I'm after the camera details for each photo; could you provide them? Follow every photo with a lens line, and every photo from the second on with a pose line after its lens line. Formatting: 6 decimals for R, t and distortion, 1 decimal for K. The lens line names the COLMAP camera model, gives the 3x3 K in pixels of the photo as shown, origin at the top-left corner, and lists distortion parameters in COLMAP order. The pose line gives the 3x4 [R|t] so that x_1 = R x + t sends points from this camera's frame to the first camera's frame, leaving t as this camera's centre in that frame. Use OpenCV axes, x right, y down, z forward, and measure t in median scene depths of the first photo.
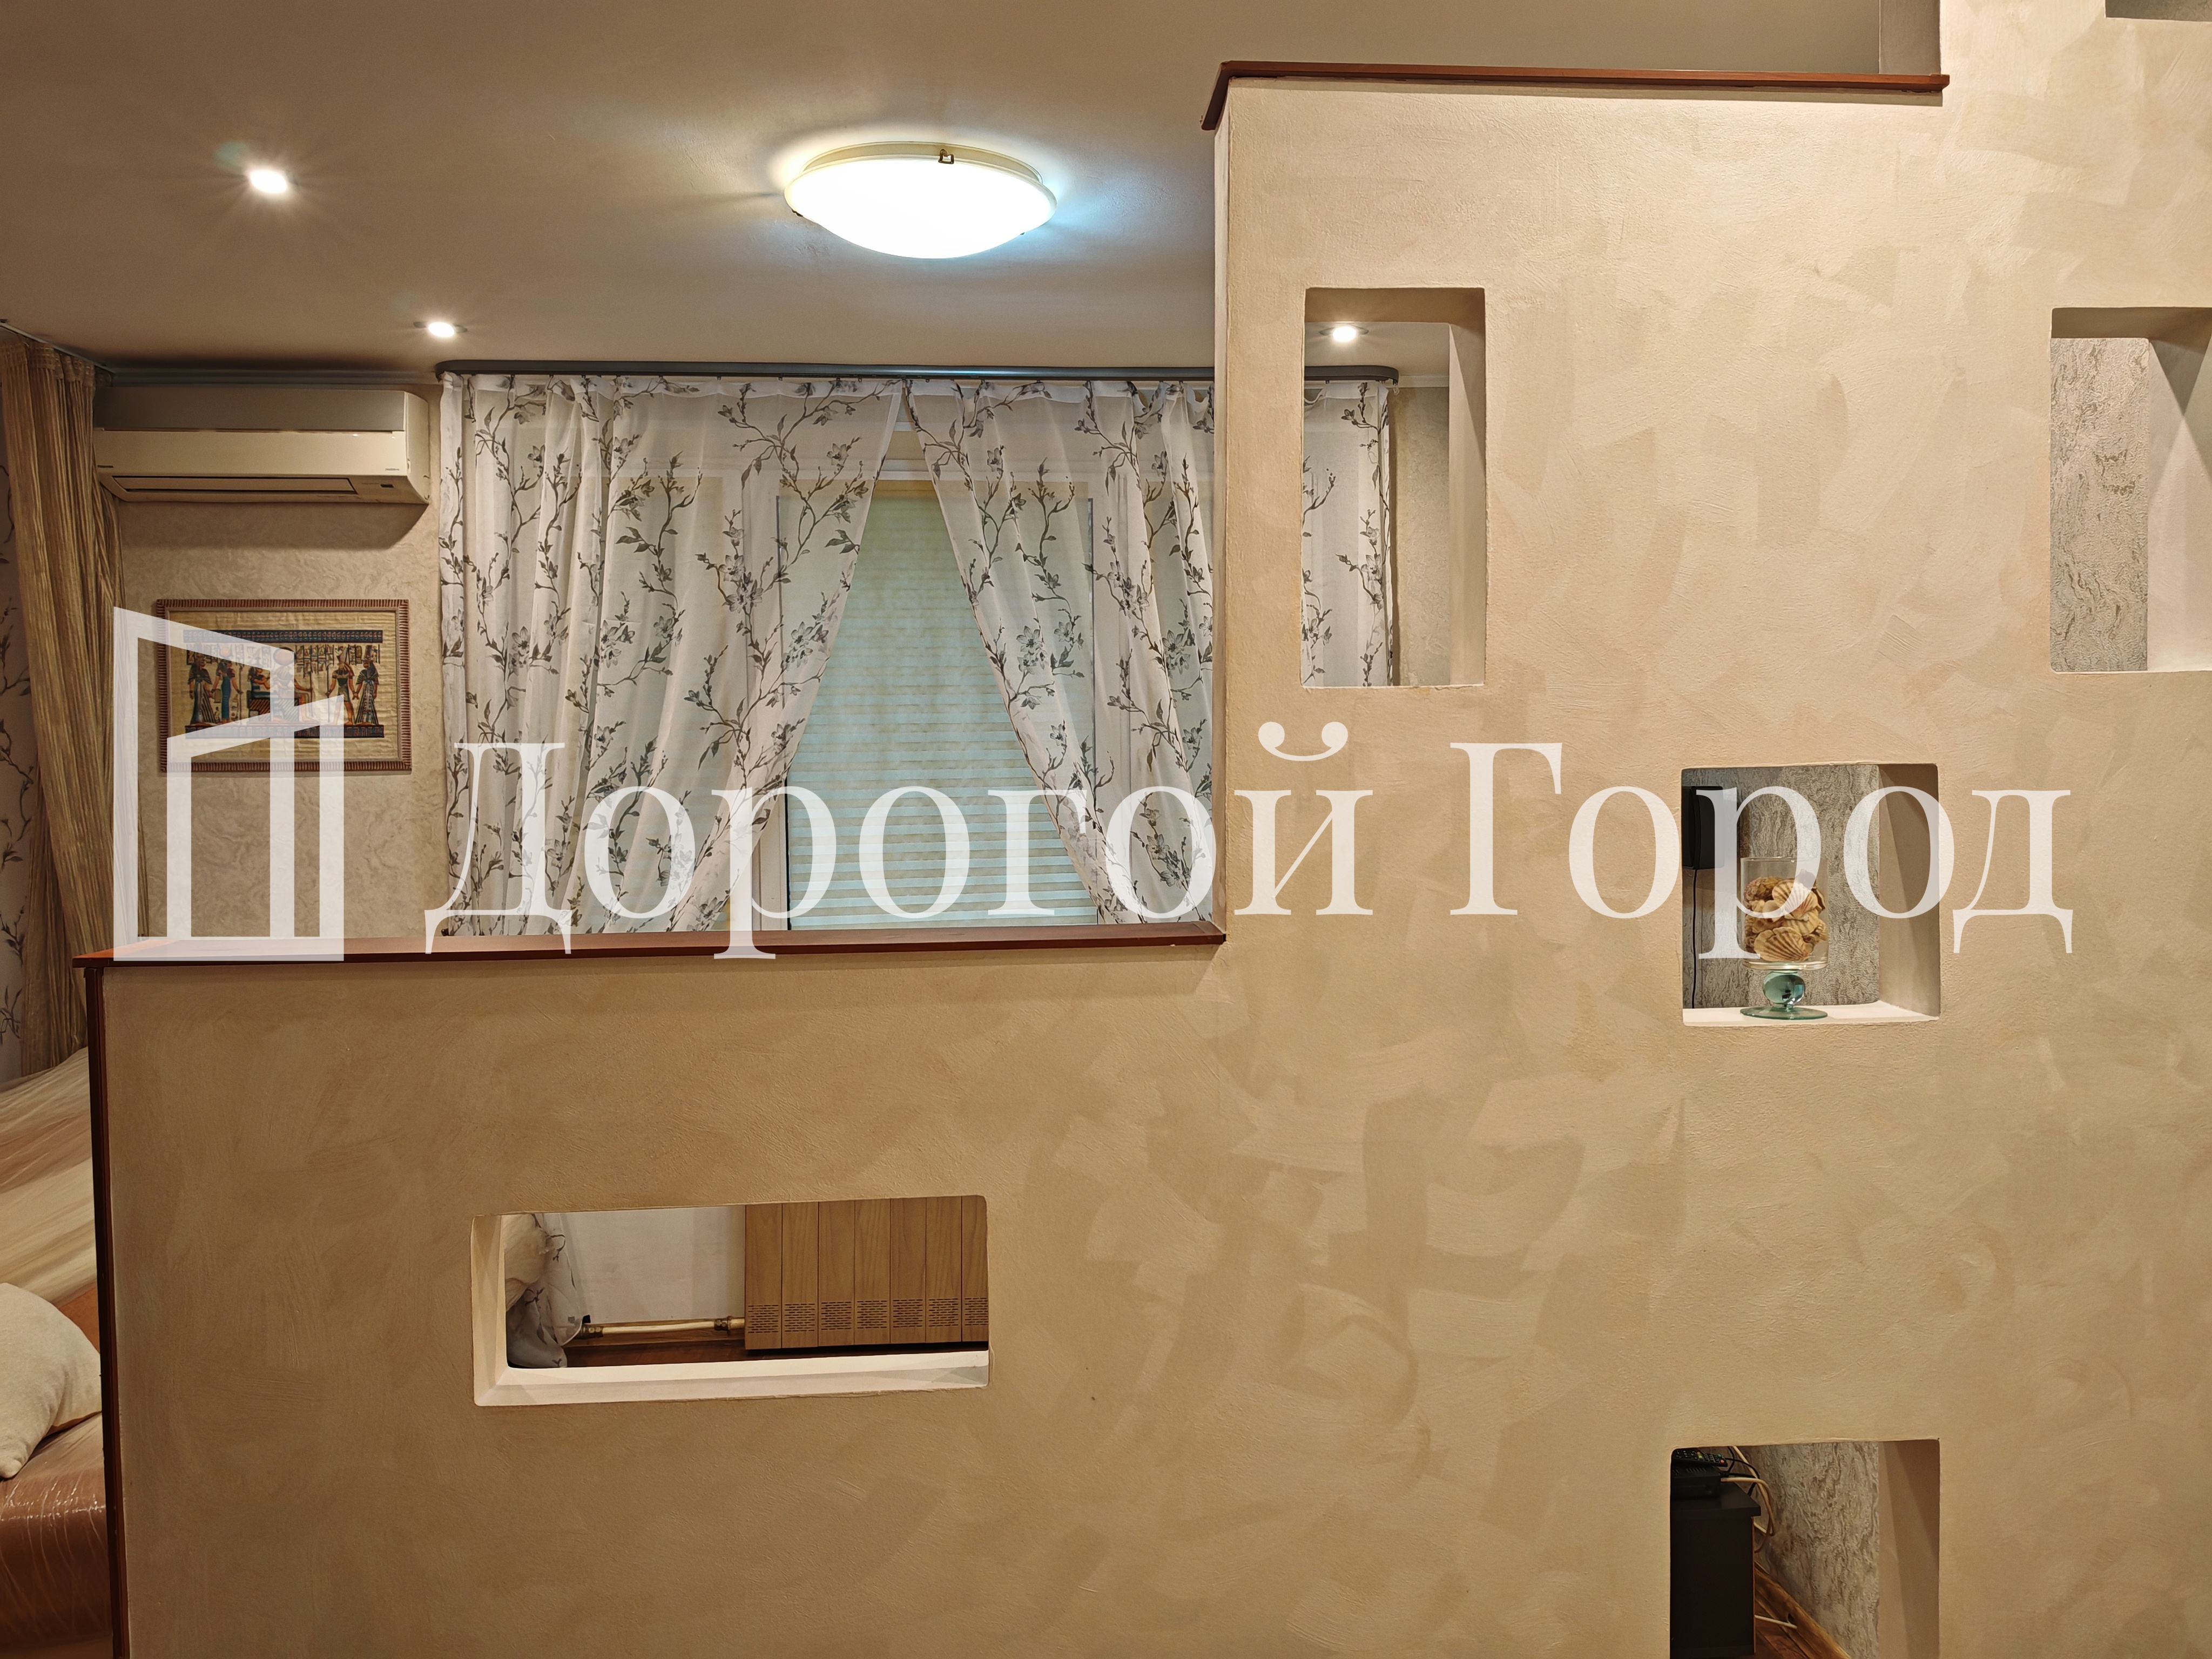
lens RADIAL K [[1802.4, 0, 1097.5], [0, 1802.4, 824.4], [0, 0, 1]] dist [0.006819, -0.018759]
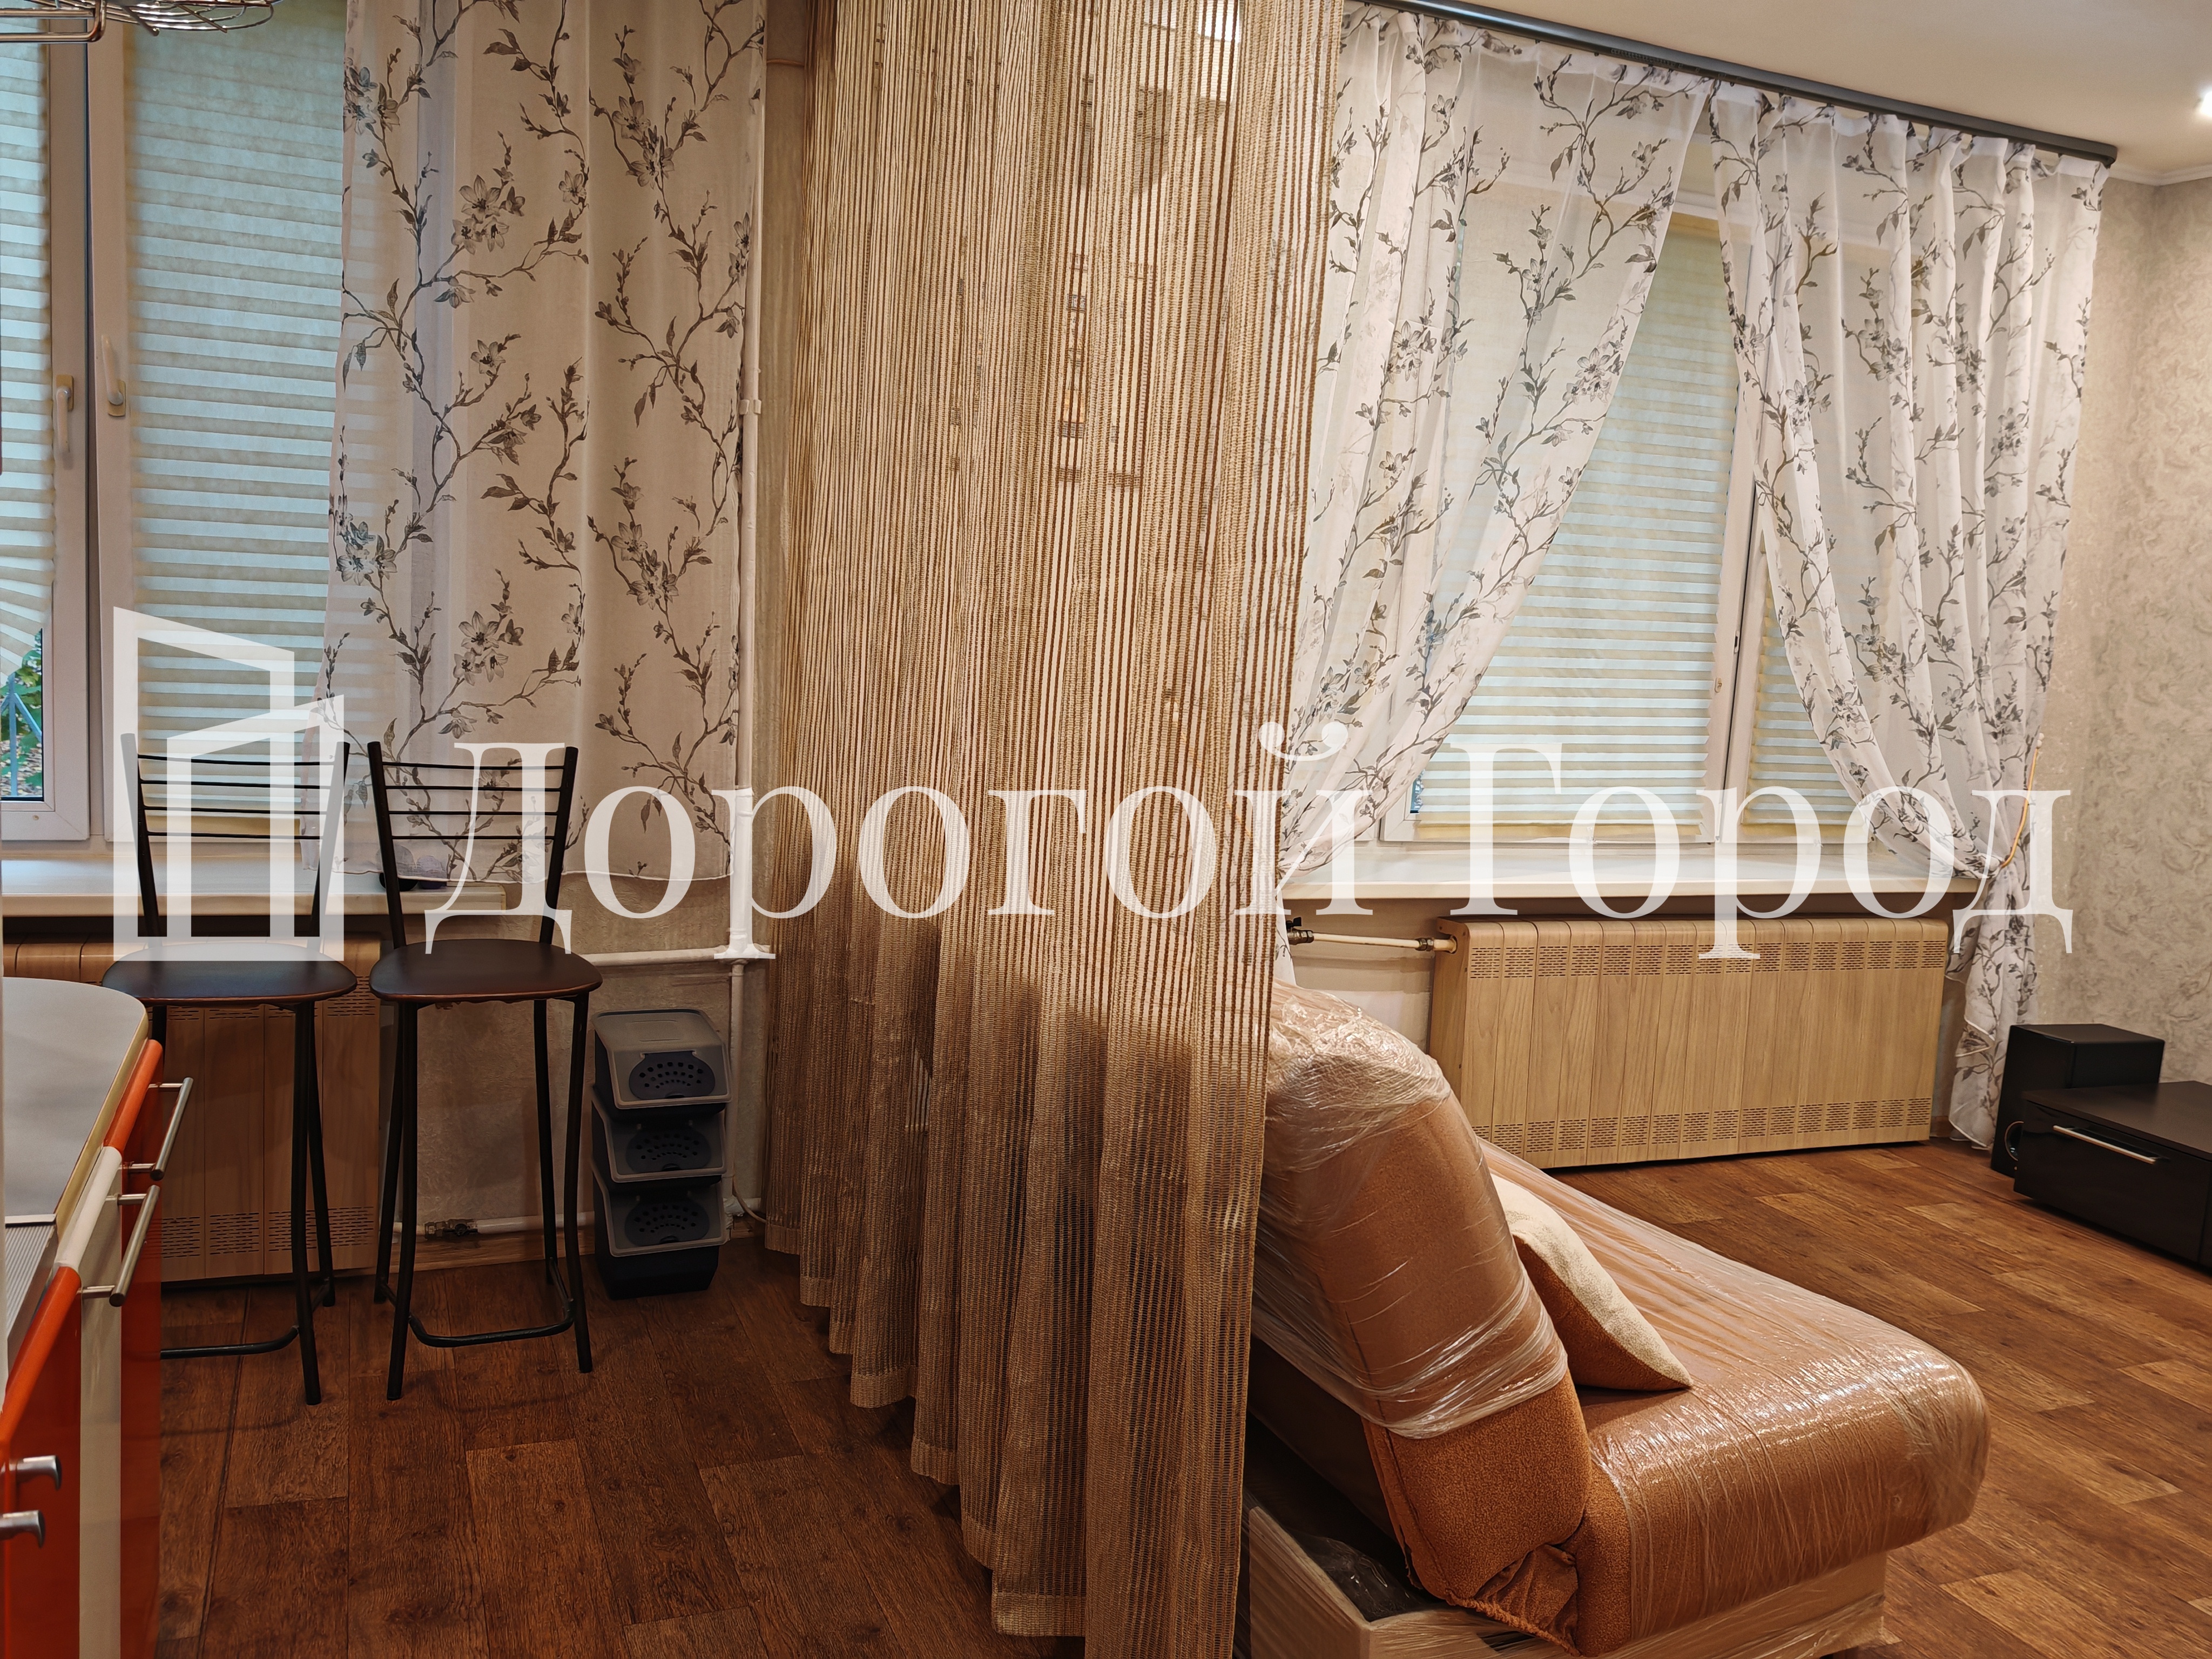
lens RADIAL K [[1802.4, 0, 1097.5], [0, 1802.4, 824.4], [0, 0, 1]] dist [0.006819, -0.018759]
pose [[0.948583, 0.027631, 0.315320, -0.652401], [-0.058266, 0.994402, 0.088145, 0.050966], [-0.311120, -0.101985, 0.944883, 0.235488]]
